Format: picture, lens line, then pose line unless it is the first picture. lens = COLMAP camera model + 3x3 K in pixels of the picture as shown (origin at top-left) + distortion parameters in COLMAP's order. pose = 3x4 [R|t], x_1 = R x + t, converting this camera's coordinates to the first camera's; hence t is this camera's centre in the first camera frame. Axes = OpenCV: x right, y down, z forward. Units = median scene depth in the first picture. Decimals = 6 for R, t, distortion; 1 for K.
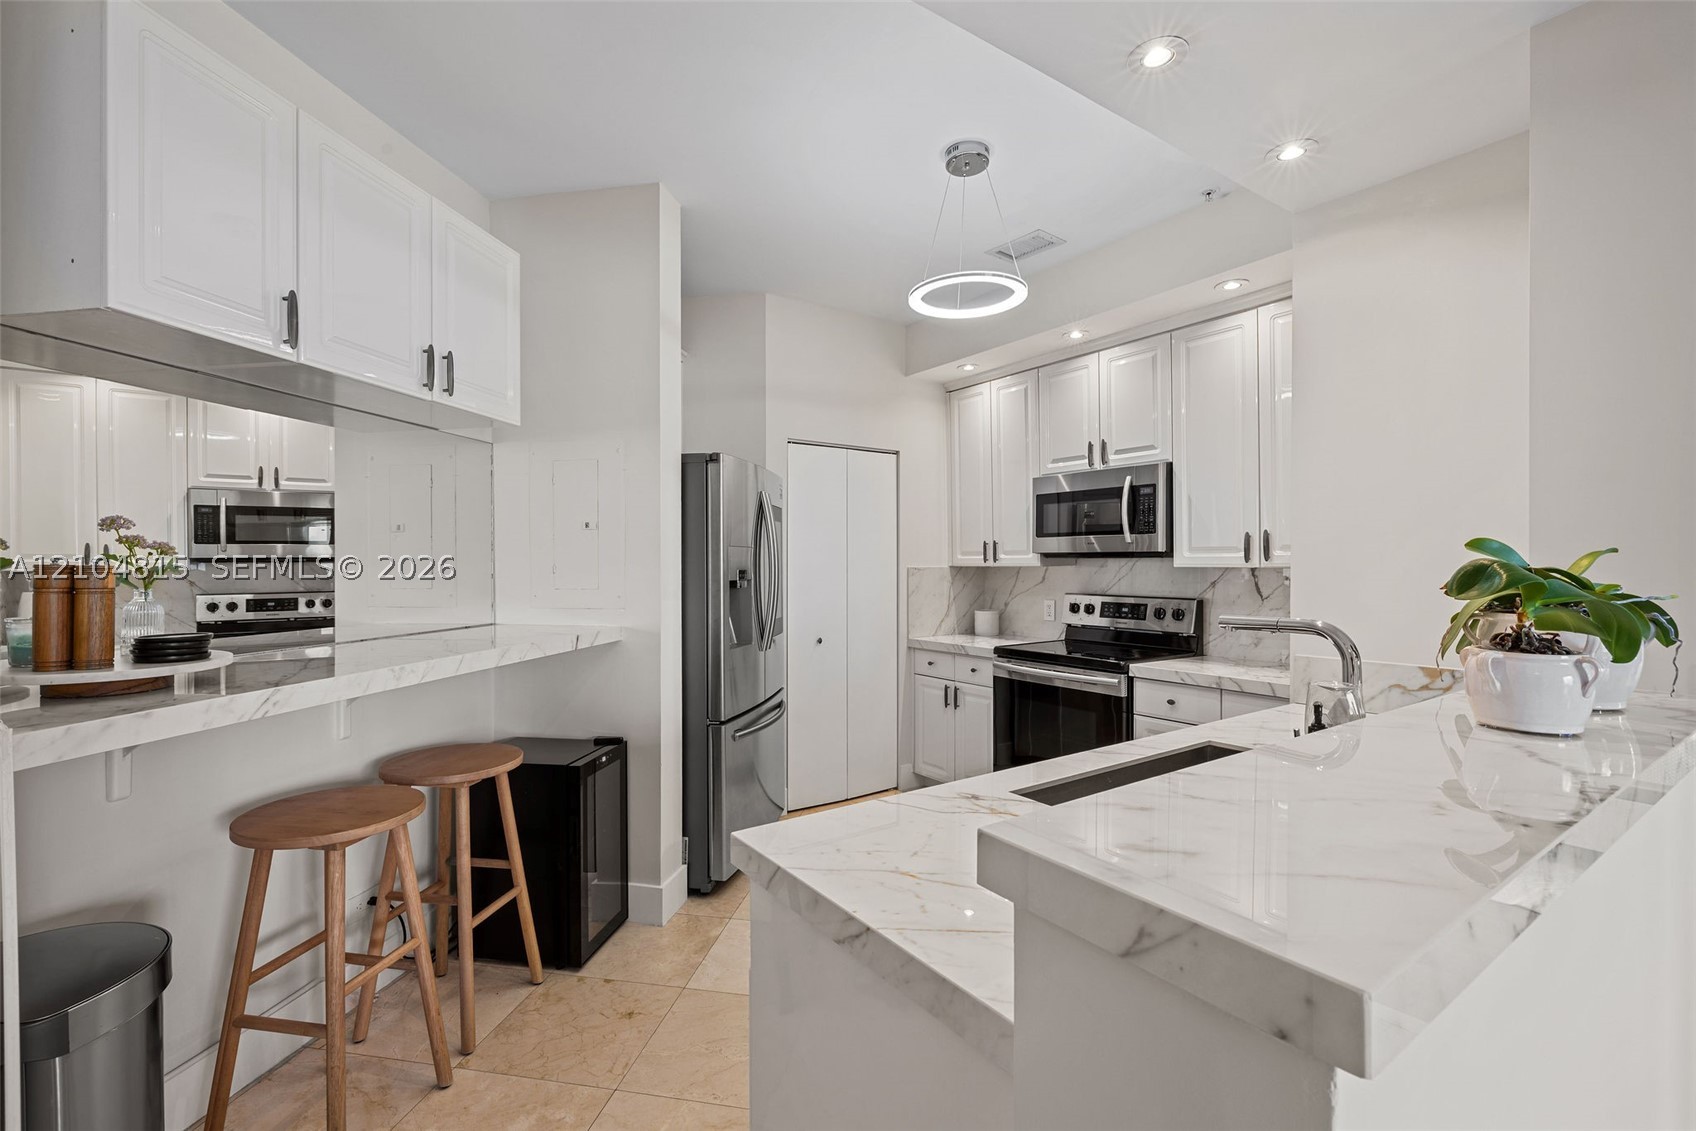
lens RADIAL K [[732.7, 0, 856.1], [0, 732.7, 571.6], [0, 0, 1]] dist [0.008709, -0.001730]
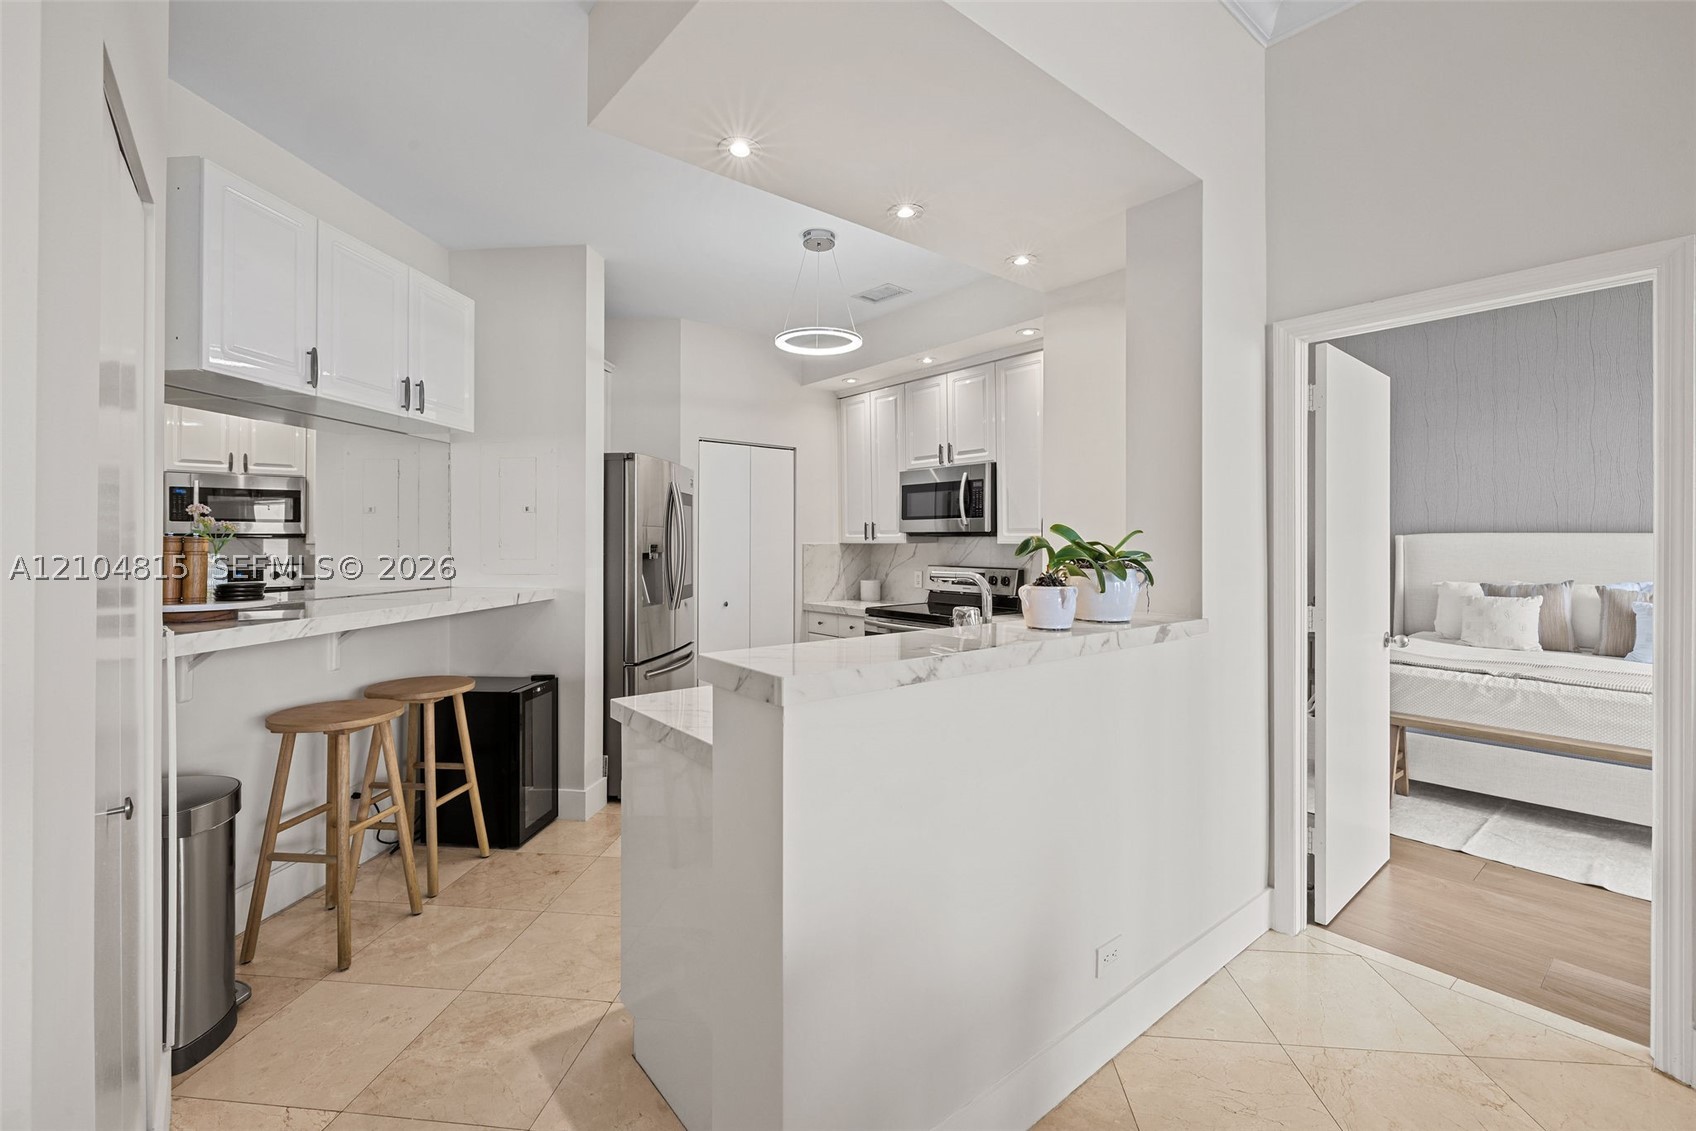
lens RADIAL K [[732.7, 0, 865.7], [0, 732.7, 545.4], [0, 0, 1]] dist [0.008709, -0.001730]
pose [[0.997207, 0.003160, 0.074625, 0.099862], [-0.002584, 0.999966, -0.007807, 0.006872], [-0.074647, 0.007592, 0.997181, -0.251109]]
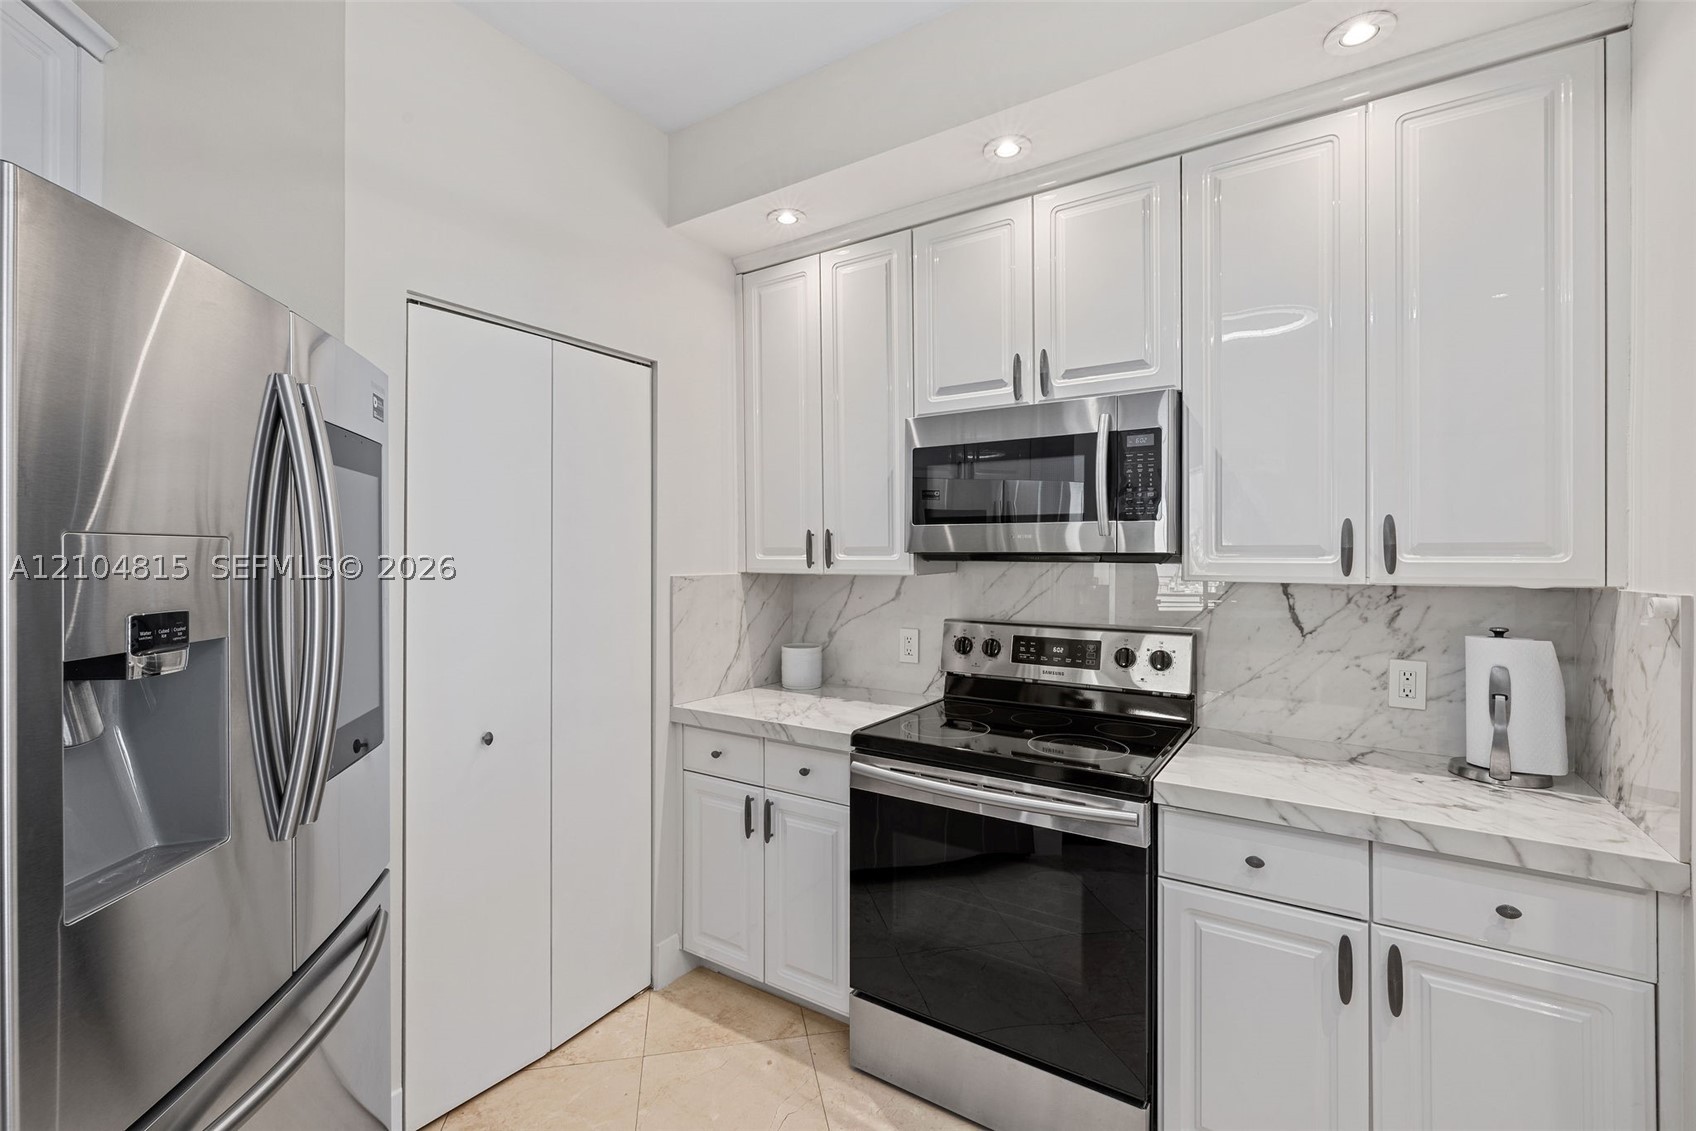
lens RADIAL K [[732.7, 0, 835.1], [0, 732.7, 556.4], [0, 0, 1]] dist [0.008709, -0.001730]
pose [[0.940040, 0.001647, 0.341059, -0.001571], [0.001234, 0.999965, -0.008230, -0.019466], [-0.341061, 0.008157, 0.940006, 0.535984]]
